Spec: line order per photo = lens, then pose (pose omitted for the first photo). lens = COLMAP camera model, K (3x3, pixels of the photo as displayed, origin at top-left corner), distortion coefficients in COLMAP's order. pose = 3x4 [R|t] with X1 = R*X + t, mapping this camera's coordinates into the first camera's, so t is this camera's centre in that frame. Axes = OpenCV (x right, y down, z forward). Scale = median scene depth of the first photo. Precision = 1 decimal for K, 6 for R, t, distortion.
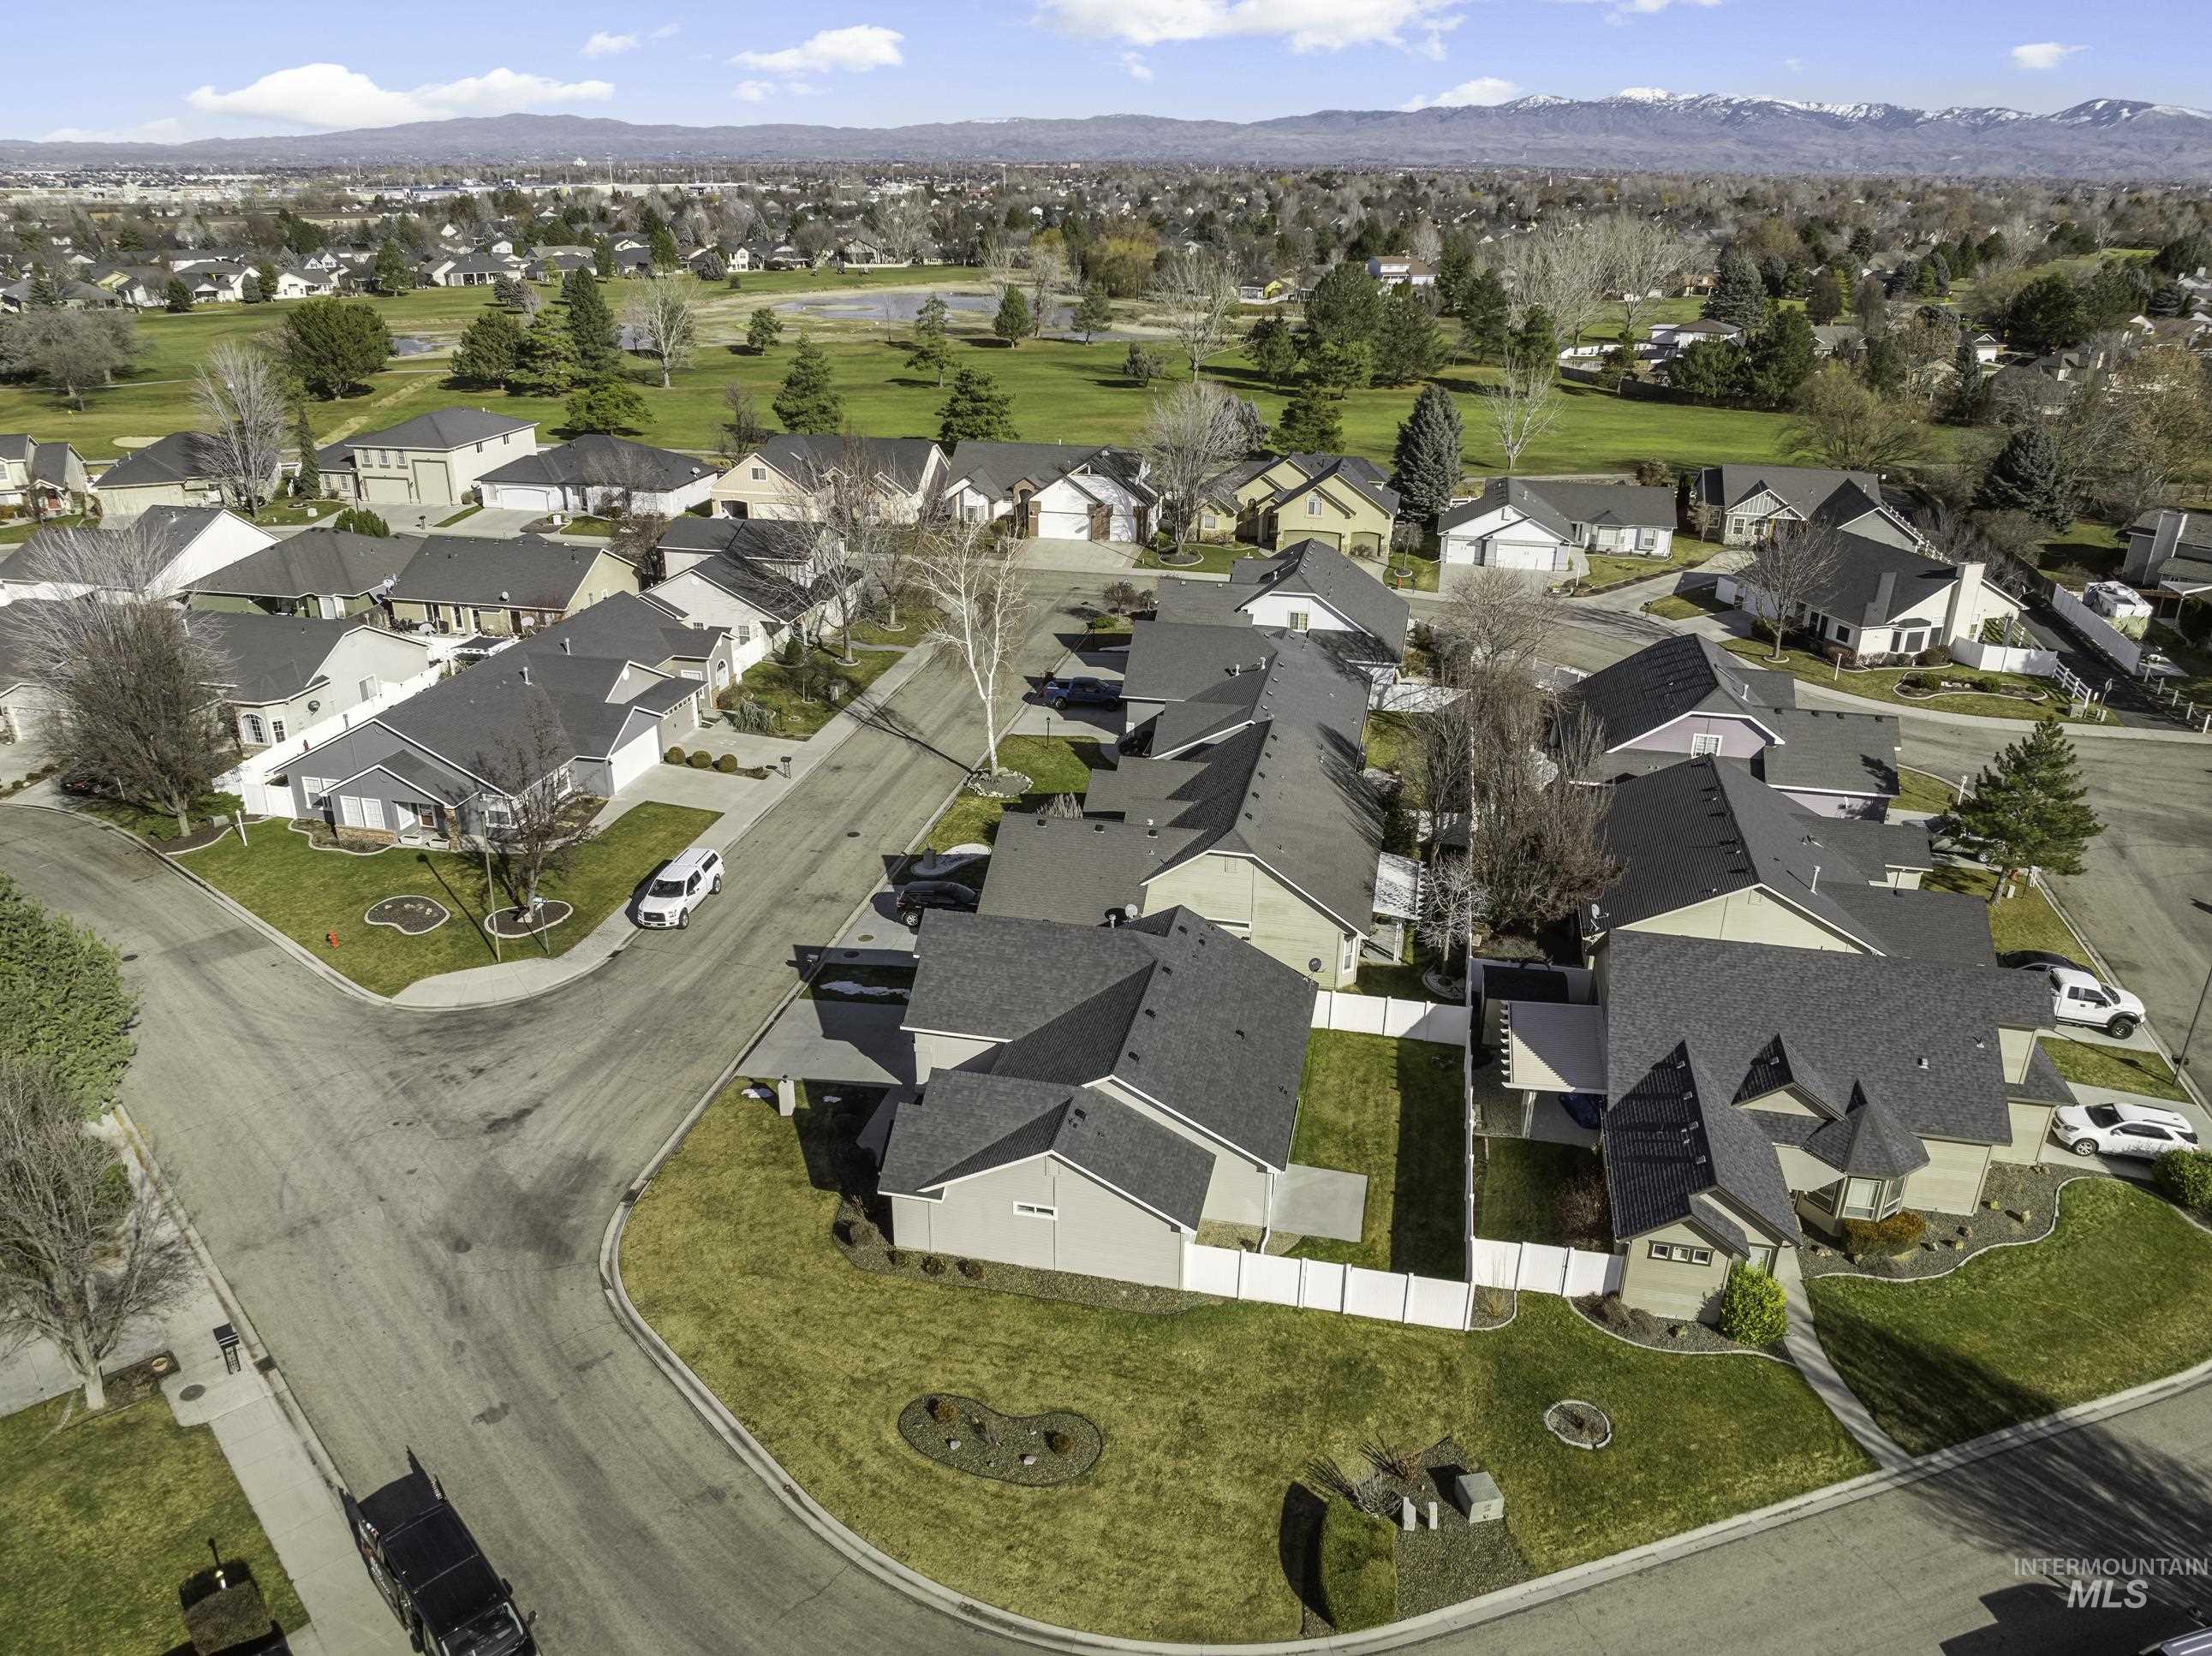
lens RADIAL K [[1542.3, 0, 1116.3], [0, 1542.3, 835.6], [0, 0, 1]] dist [-0.025963, -0.020804]
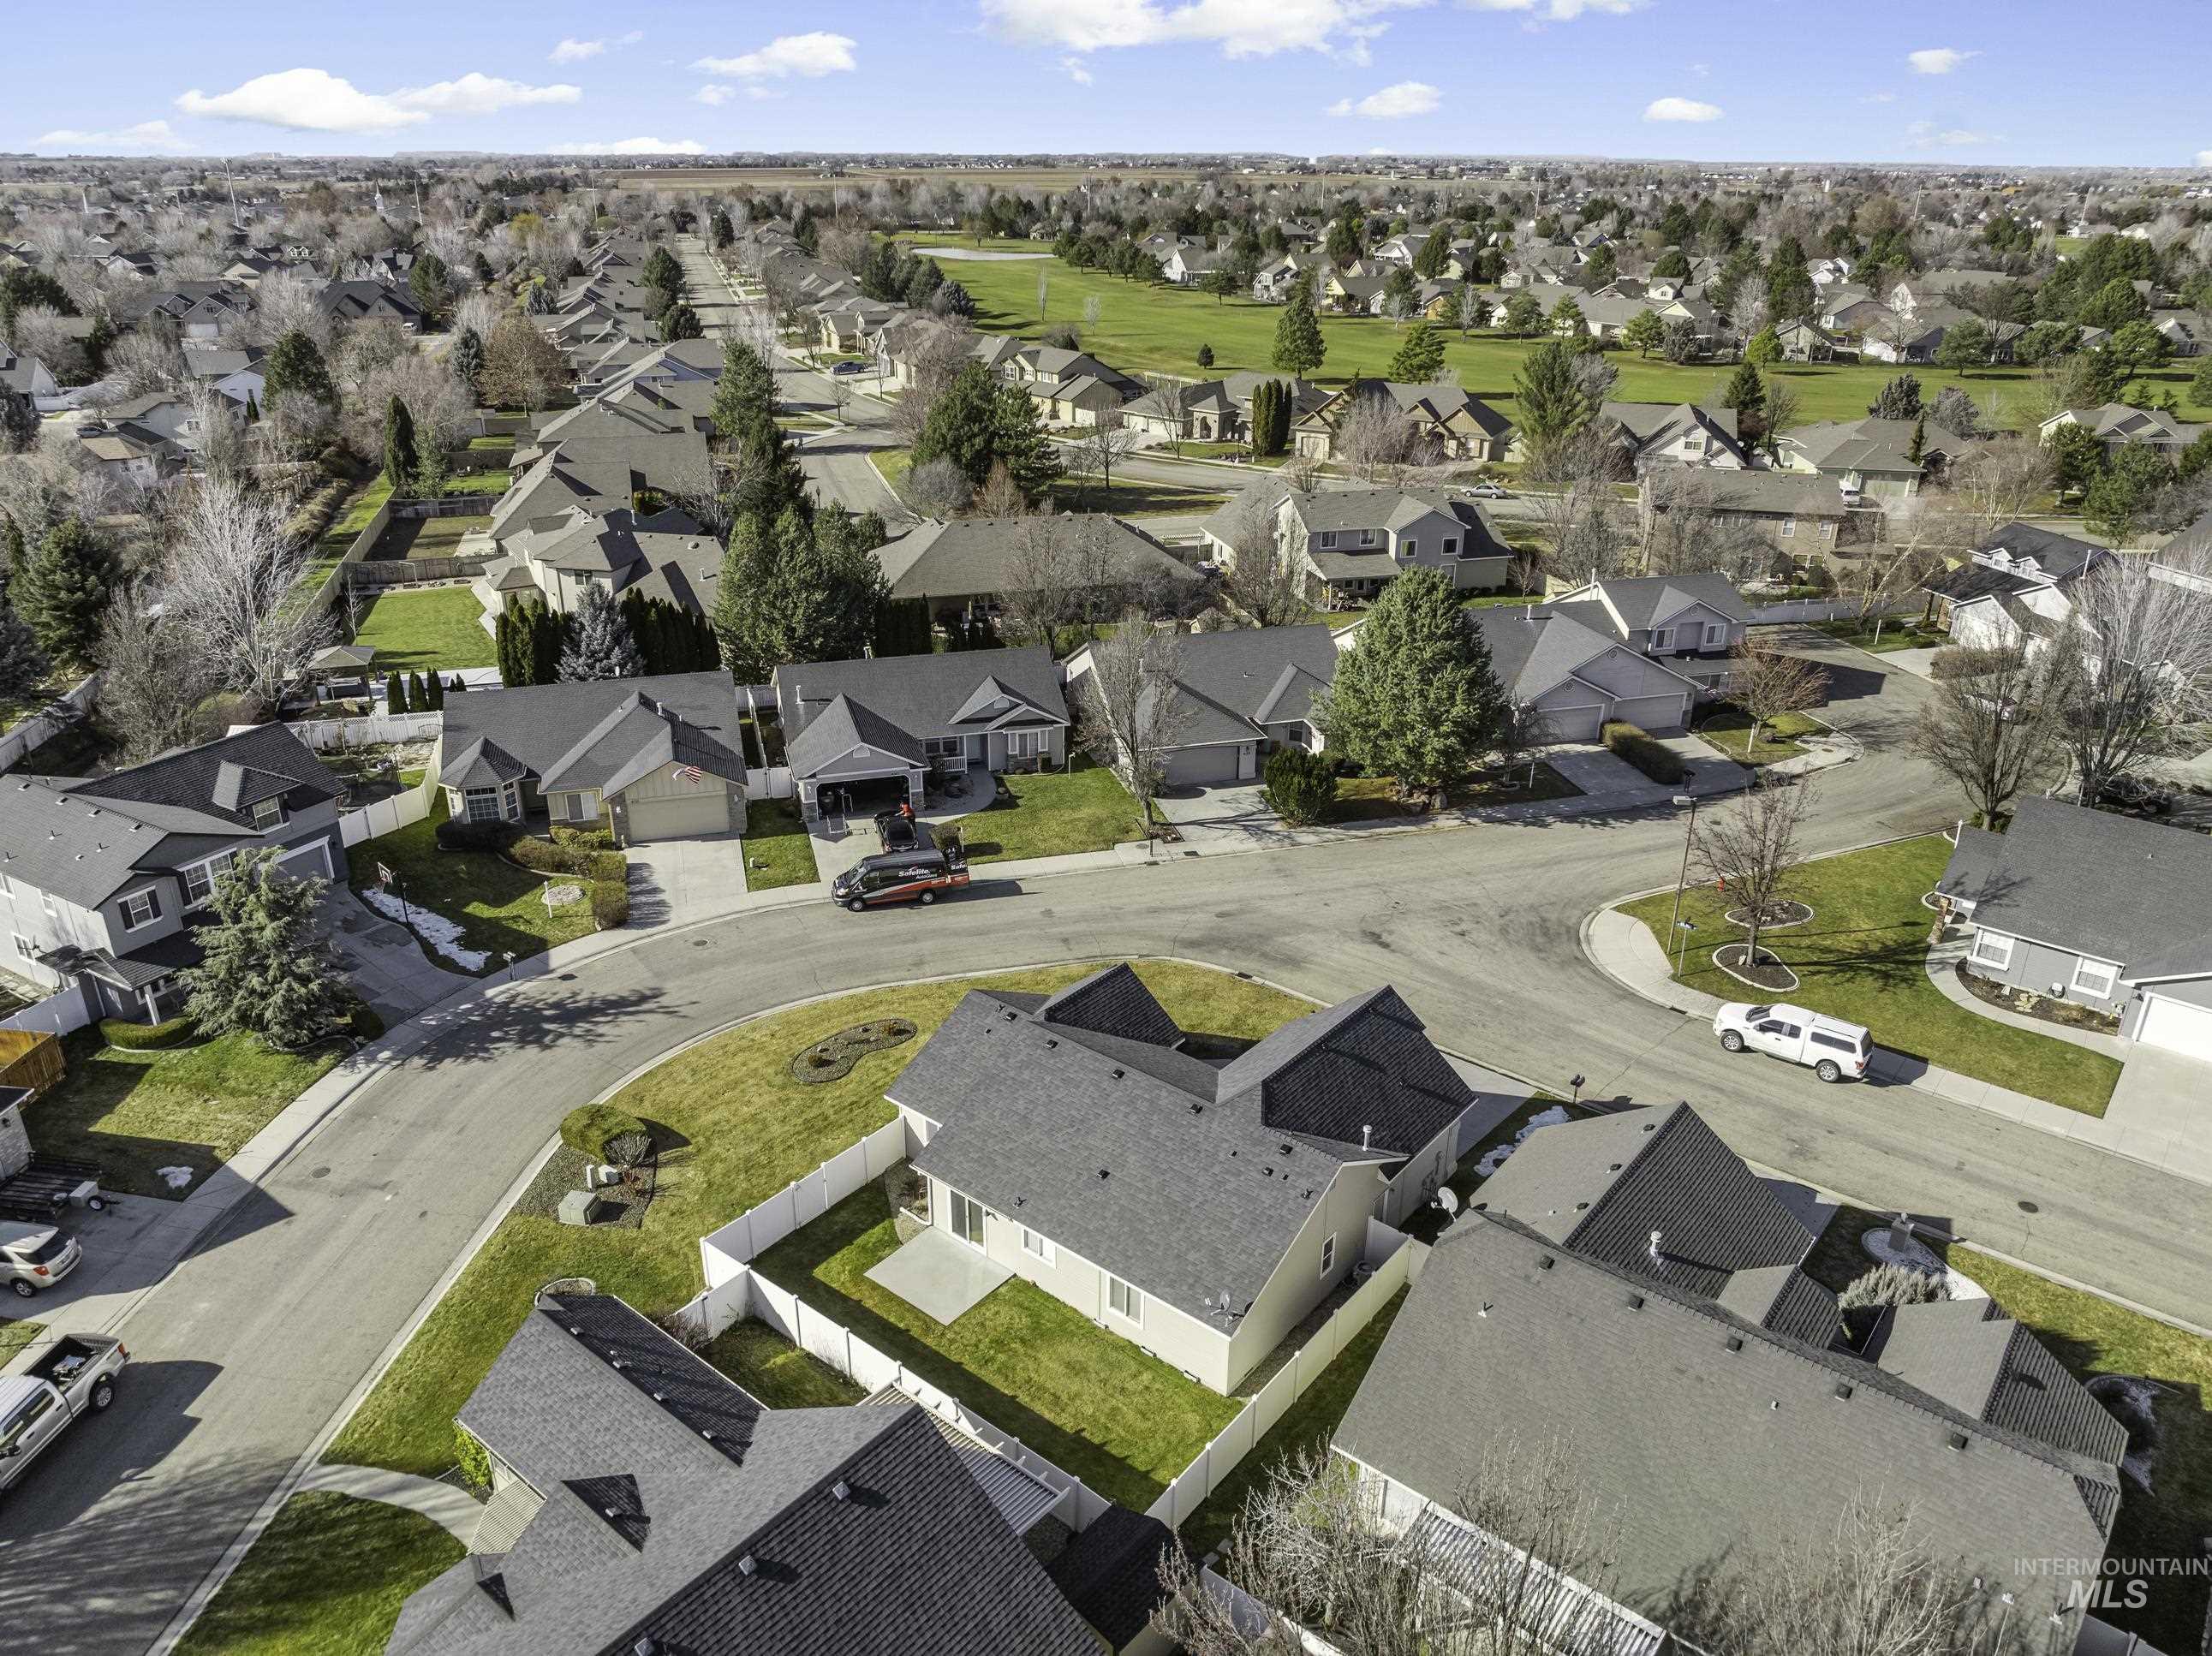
lens RADIAL K [[1556.6, 0, 1113.4], [0, 1556.6, 825.6], [0, 0, 1]] dist [-0.044532, -0.000590]
pose [[-0.455985, 0.345929, -0.820007, 0.394826], [-0.366152, 0.766863, 0.527118, -0.264599], [0.811178, 0.540605, -0.223016, 0.594438]]
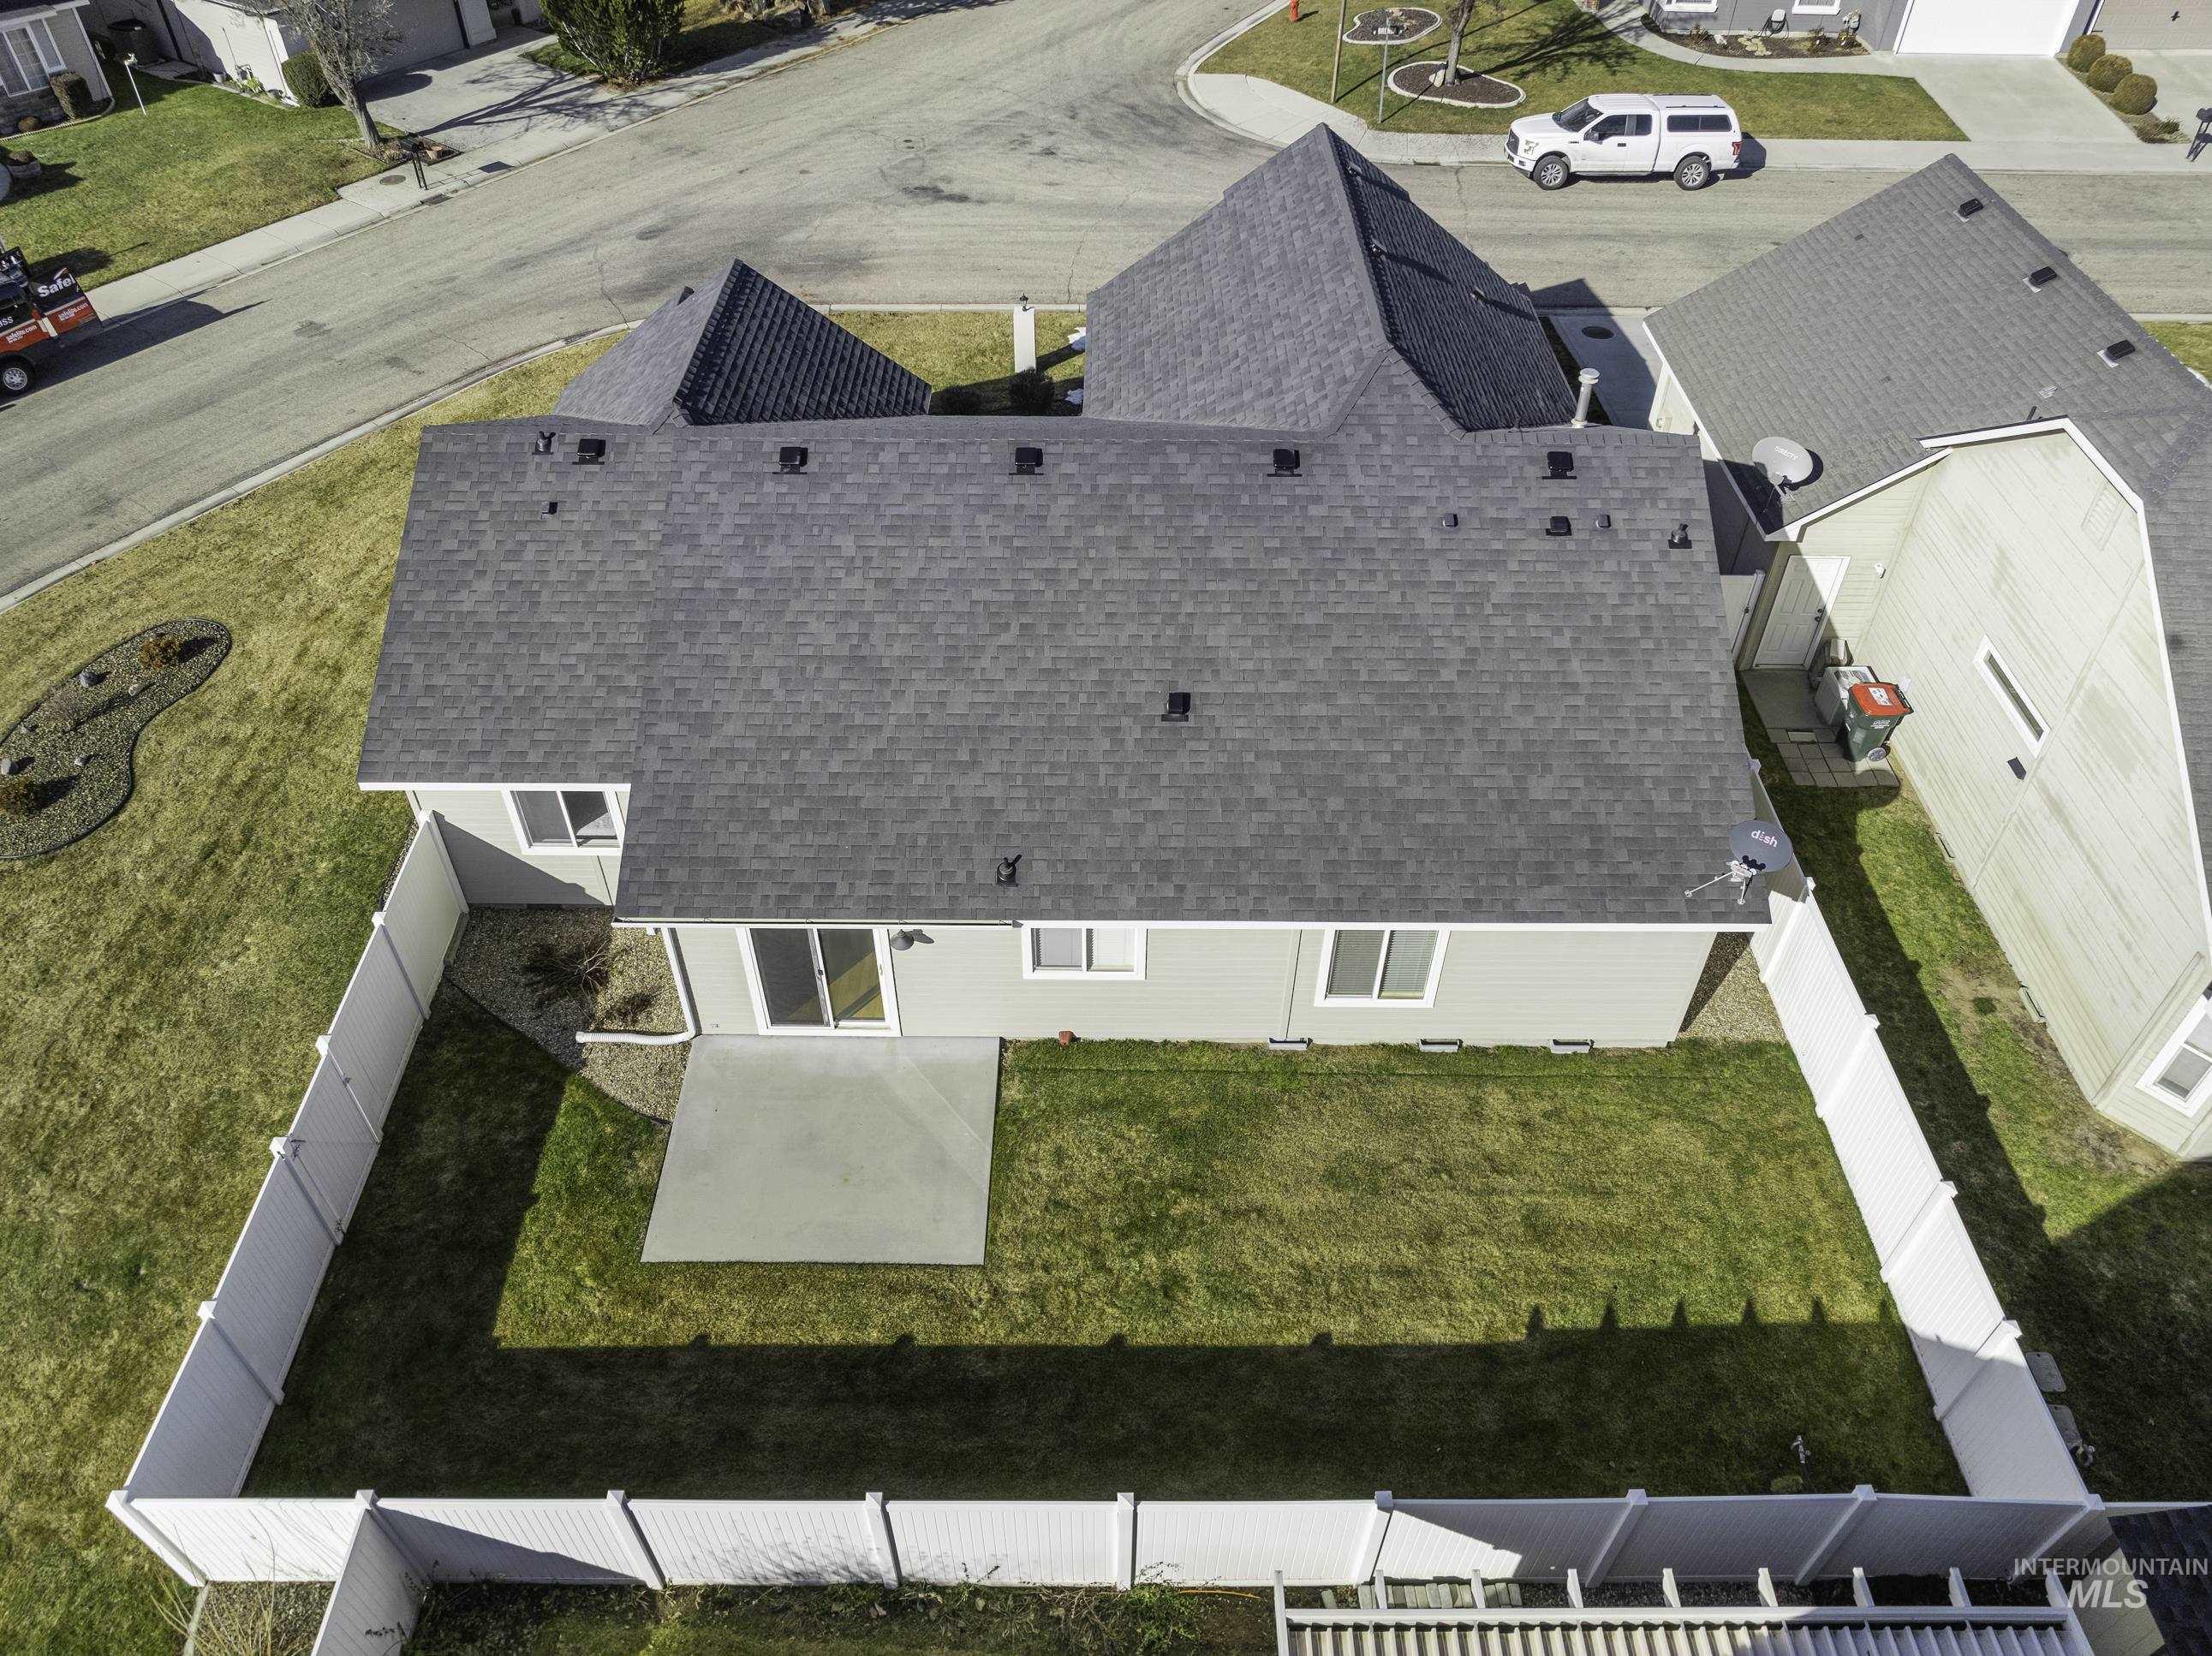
lens RADIAL K [[1574.6, 0, 1108.4], [0, 1574.6, 802.2], [0, 0, 1]] dist [-0.074405, 0.055365]
pose [[0.205951, 0.651513, -0.730148, 0.178665], [-0.392836, 0.738426, 0.548094, -0.016411], [0.896250, 0.173948, 0.408017, 0.465753]]
